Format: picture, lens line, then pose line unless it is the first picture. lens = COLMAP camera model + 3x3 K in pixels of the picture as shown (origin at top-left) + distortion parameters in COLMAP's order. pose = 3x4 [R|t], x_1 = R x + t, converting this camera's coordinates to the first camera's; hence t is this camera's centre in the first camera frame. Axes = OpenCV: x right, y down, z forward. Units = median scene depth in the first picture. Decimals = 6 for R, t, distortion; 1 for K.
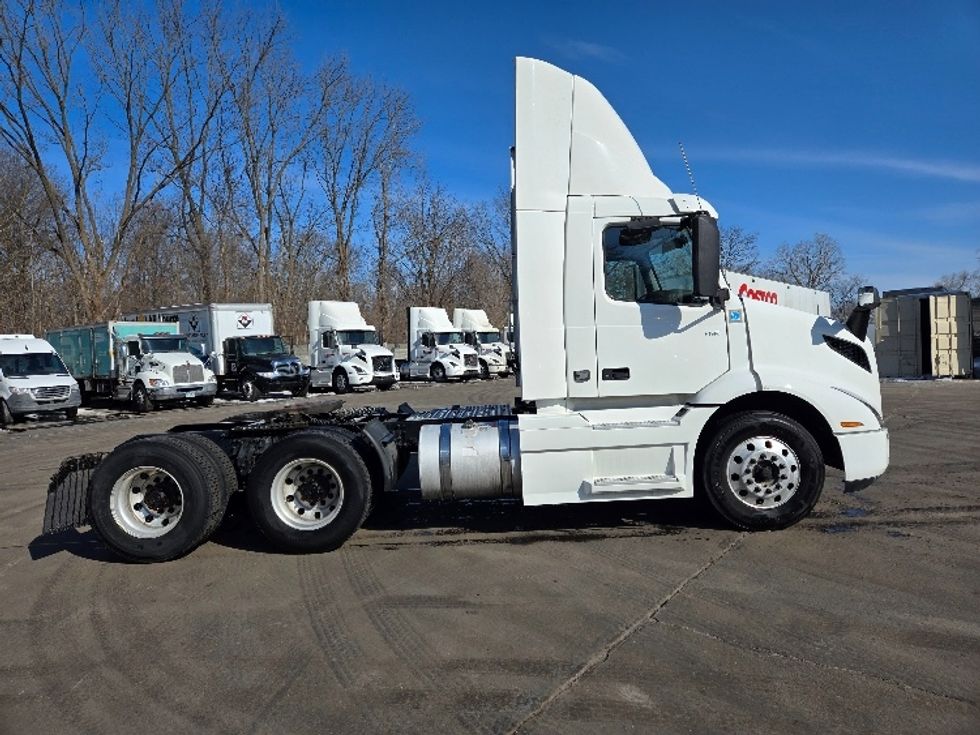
lens RADIAL K [[651.7, 0, 486.7], [0, 651.7, 367.2], [0, 0, 1]] dist [0.047661, -0.015215]
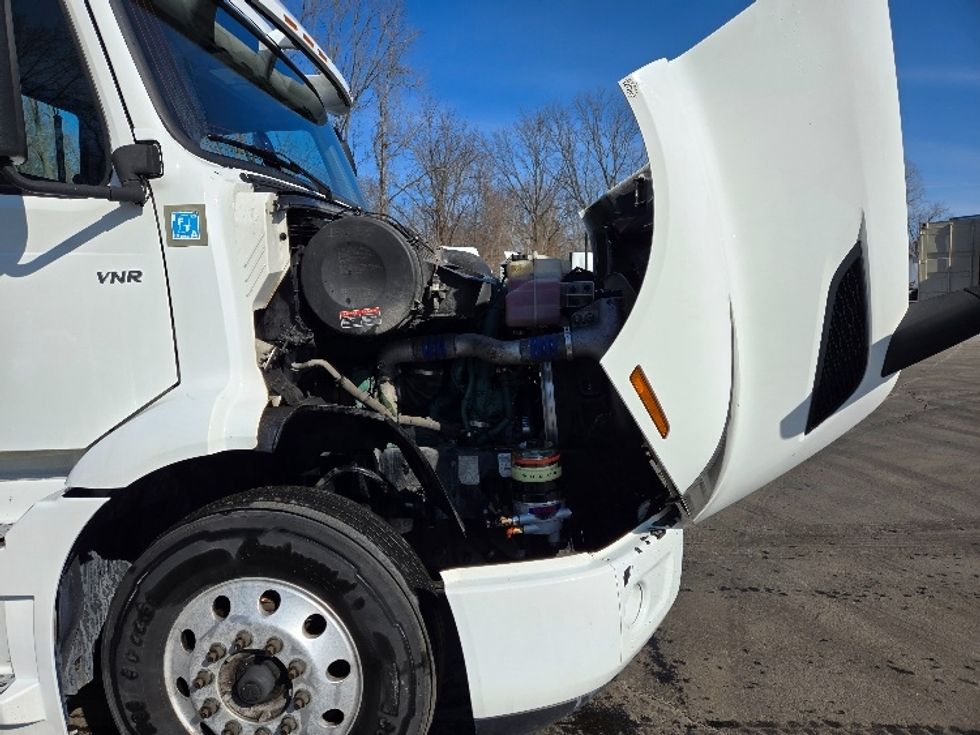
lens RADIAL K [[651.7, 0, 484.8], [0, 651.7, 374.8], [0, 0, 1]] dist [0.047661, -0.015215]
pose [[0.996697, 0.012279, -0.080280, 0.566560], [-0.004068, 0.994811, 0.101662, -0.036801], [0.081112, -0.100999, 0.991575, 0.675225]]
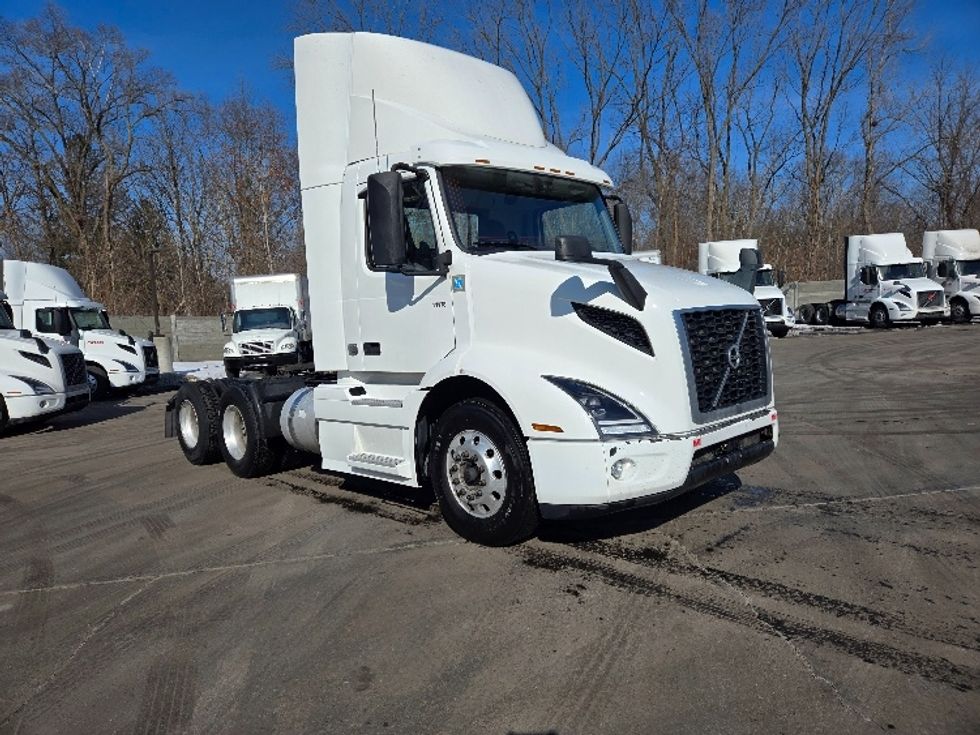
lens RADIAL K [[651.7, 0, 483.4], [0, 651.7, 359.1], [0, 0, 1]] dist [0.047661, -0.015215]
pose [[0.703039, 0.042178, -0.709900, 1.004162], [0.015883, 0.997059, 0.074969, -0.044210], [0.710974, -0.063981, 0.700302, 0.443202]]
